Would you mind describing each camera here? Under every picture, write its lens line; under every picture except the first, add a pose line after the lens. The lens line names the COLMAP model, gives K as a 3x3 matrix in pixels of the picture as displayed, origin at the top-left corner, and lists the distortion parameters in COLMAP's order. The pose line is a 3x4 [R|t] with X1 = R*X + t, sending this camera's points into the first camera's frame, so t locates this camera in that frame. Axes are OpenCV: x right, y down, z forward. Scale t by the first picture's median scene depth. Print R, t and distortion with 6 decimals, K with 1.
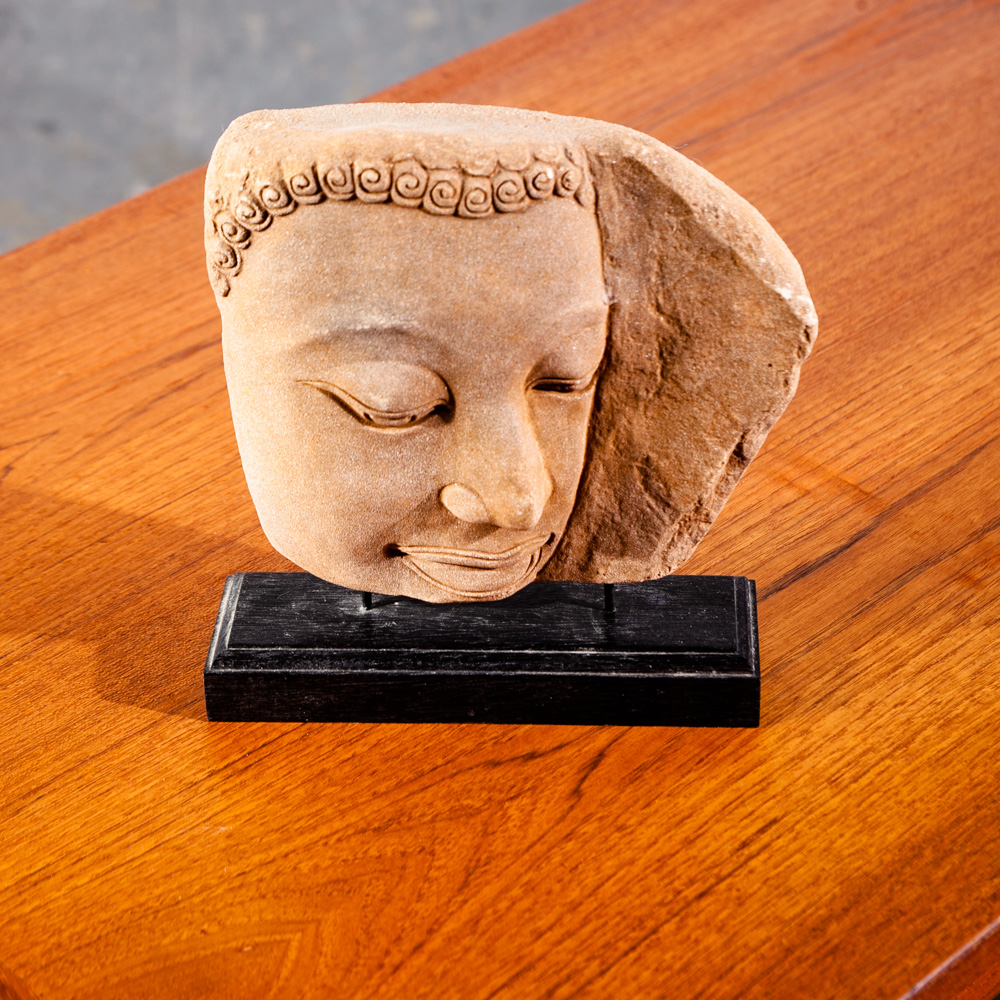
lens RADIAL K [[2856.9, 0, 499.9], [0, 2856.9, 336.3], [0, 0, 1]] dist [0.165519, 1.019210]
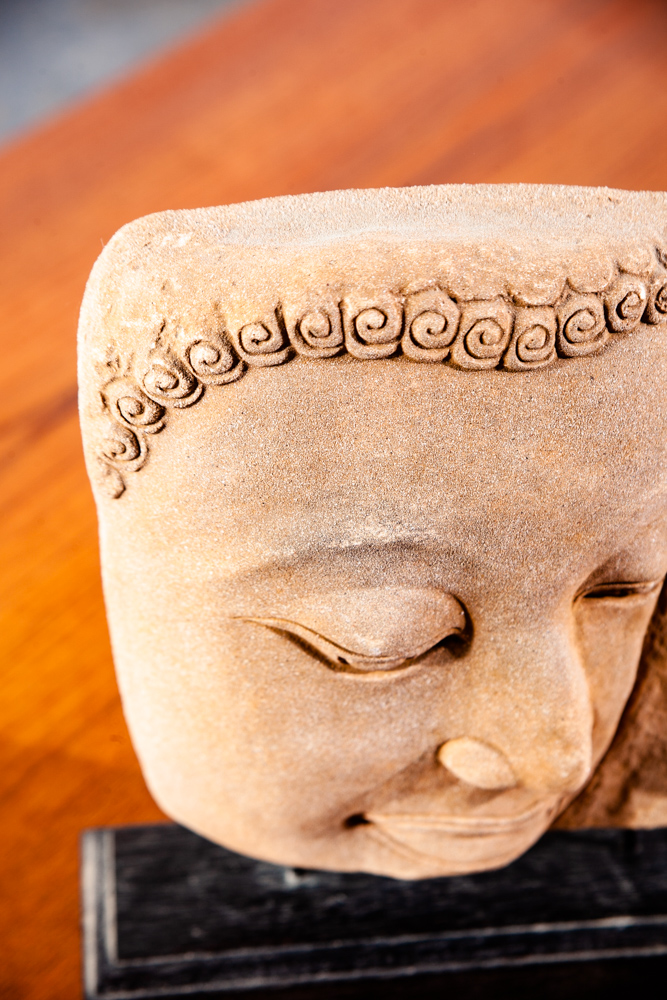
lens RADIAL K [[2317.6, 0, 333.5], [0, 2317.6, 500.0], [0, 0, 1]] dist [0.262411, 0.273970]
pose [[0.986964, -0.079137, 0.140138, -0.122838], [0.061226, 0.989908, 0.127805, -0.079180], [-0.148838, -0.117559, 0.981849, 0.480085]]
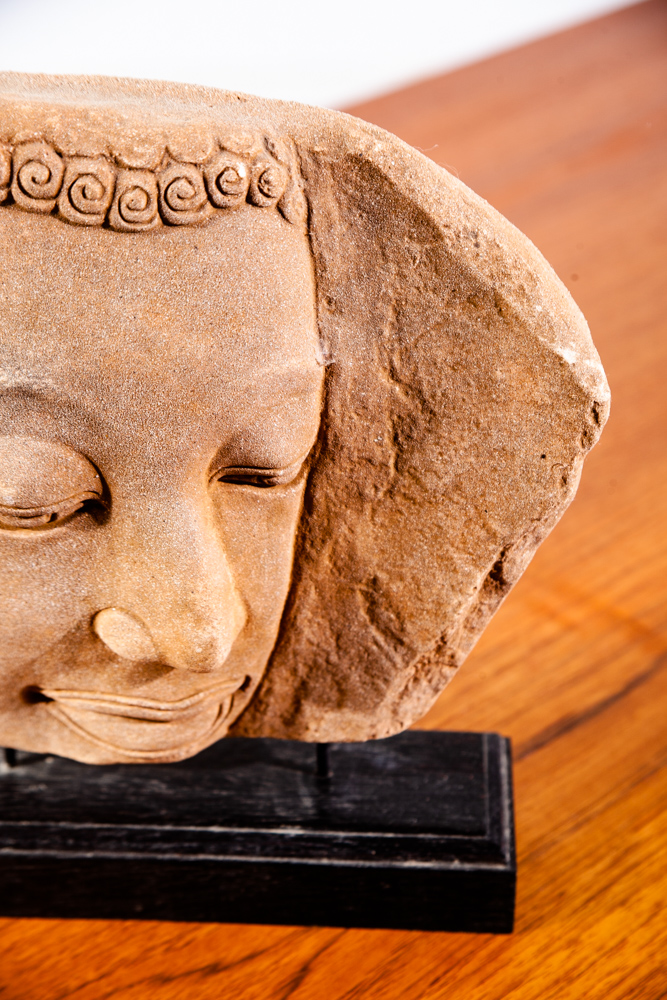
lens RADIAL K [[2159.3, 0, 333.5], [0, 2159.3, 500.0], [0, 0, 1]] dist [0.203632, -0.140027]
pose [[0.999556, 0.023902, 0.017764, 0.031524], [-0.023986, 0.999702, 0.004553, 0.020342], [-0.017650, -0.004977, 0.999832, 0.452554]]
